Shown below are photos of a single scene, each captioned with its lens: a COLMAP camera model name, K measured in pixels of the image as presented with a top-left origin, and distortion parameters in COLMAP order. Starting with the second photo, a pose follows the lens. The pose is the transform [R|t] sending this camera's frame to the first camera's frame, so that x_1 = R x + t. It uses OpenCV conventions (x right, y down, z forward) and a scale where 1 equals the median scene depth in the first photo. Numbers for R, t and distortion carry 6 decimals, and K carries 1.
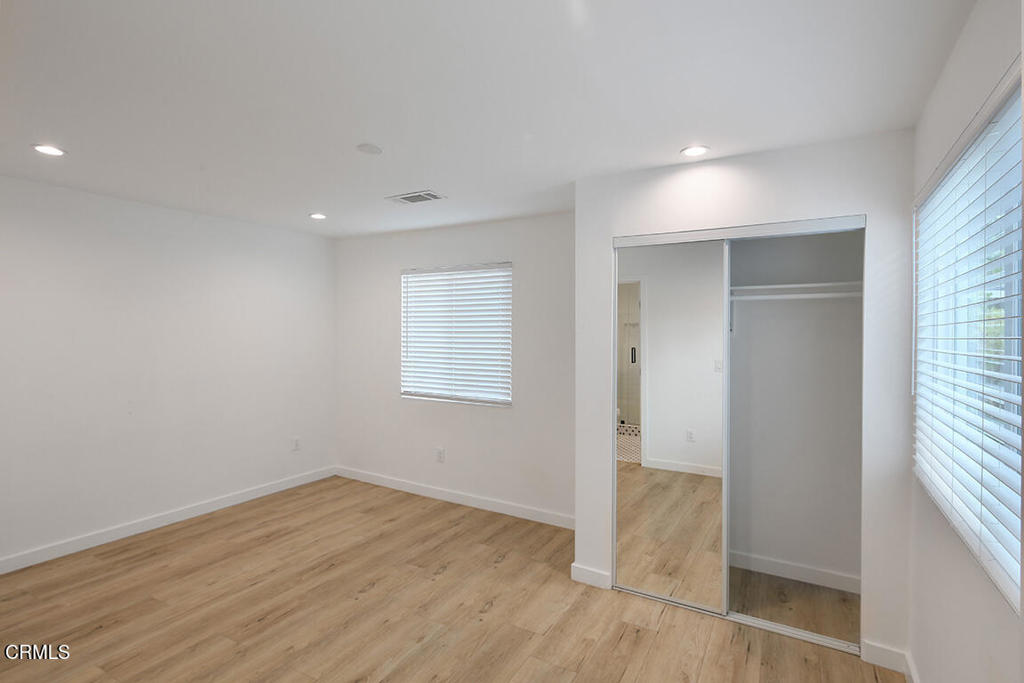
lens RADIAL K [[502.3, 0, 511.6], [0, 502.3, 338.4], [0, 0, 1]] dist [0.013026, -0.001491]
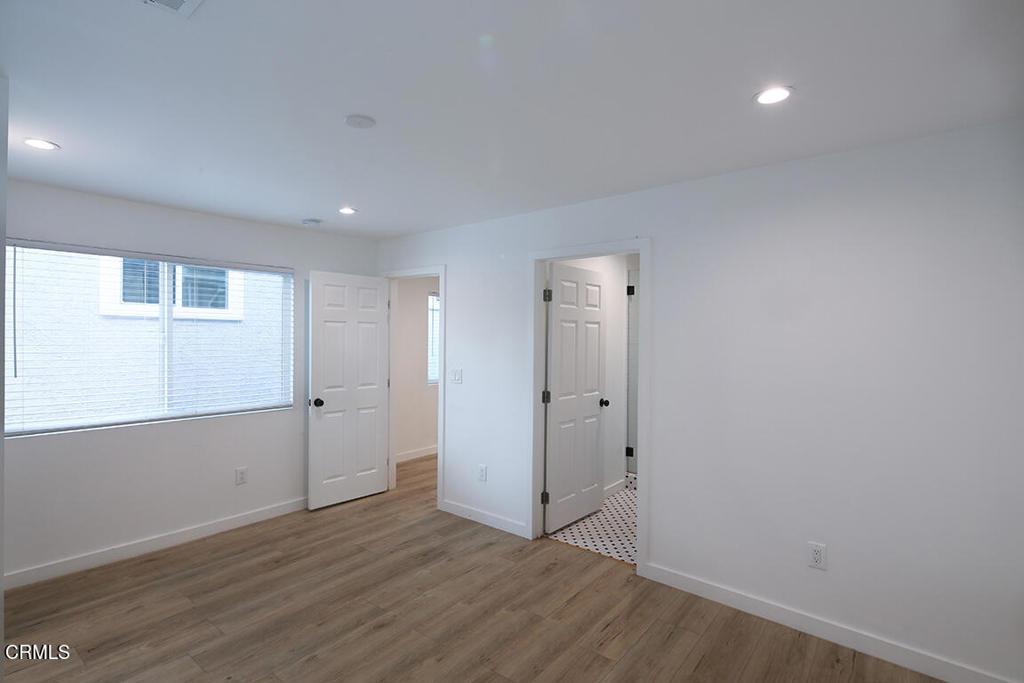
lens RADIAL K [[502.3, 0, 512.5], [0, 502.3, 340.6], [0, 0, 1]] dist [0.013026, -0.001491]
pose [[-0.985753, -0.011704, 0.167789, -0.732482], [-0.009799, 0.999878, 0.012178, -0.020937], [-0.167911, 0.010360, -0.985748, 1.932738]]
